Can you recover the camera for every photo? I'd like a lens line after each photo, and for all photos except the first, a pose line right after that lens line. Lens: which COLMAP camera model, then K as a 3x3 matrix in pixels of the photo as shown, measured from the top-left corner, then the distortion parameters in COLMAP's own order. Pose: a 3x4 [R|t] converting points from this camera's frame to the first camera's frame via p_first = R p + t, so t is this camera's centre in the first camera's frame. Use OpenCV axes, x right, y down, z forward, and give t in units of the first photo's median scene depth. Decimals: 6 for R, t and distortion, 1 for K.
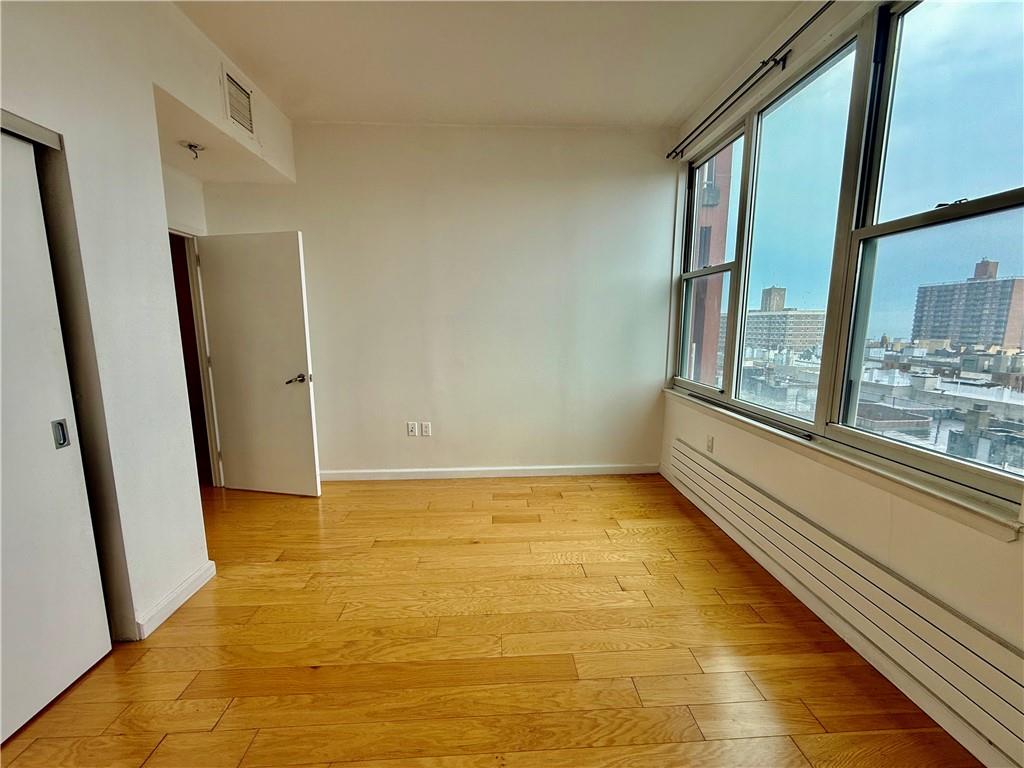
lens RADIAL K [[407.7, 0, 510.5], [0, 407.7, 383.9], [0, 0, 1]] dist [-0.000853, 0.000186]
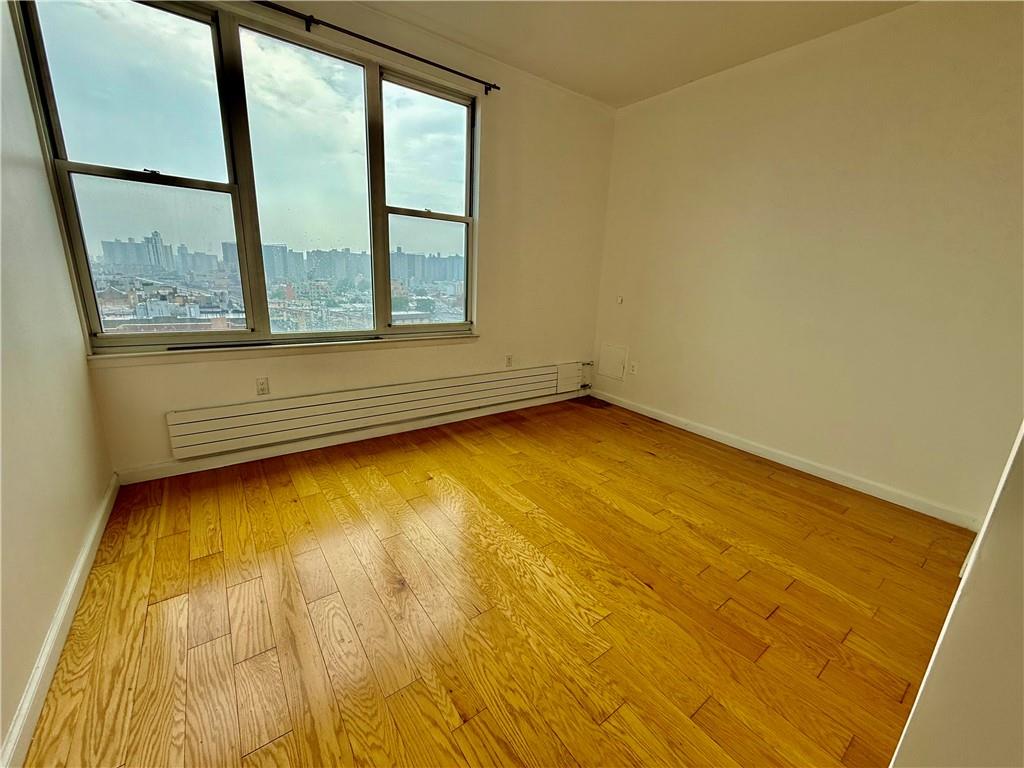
lens RADIAL K [[407.7, 0, 510.5], [0, 407.7, 383.9], [0, 0, 1]] dist [-0.000853, 0.000186]
pose [[-0.551849, -0.237315, 0.799465, -0.870201], [0.081712, 0.938655, 0.335036, -0.189972], [-0.829931, 0.250215, -0.498605, 1.467175]]
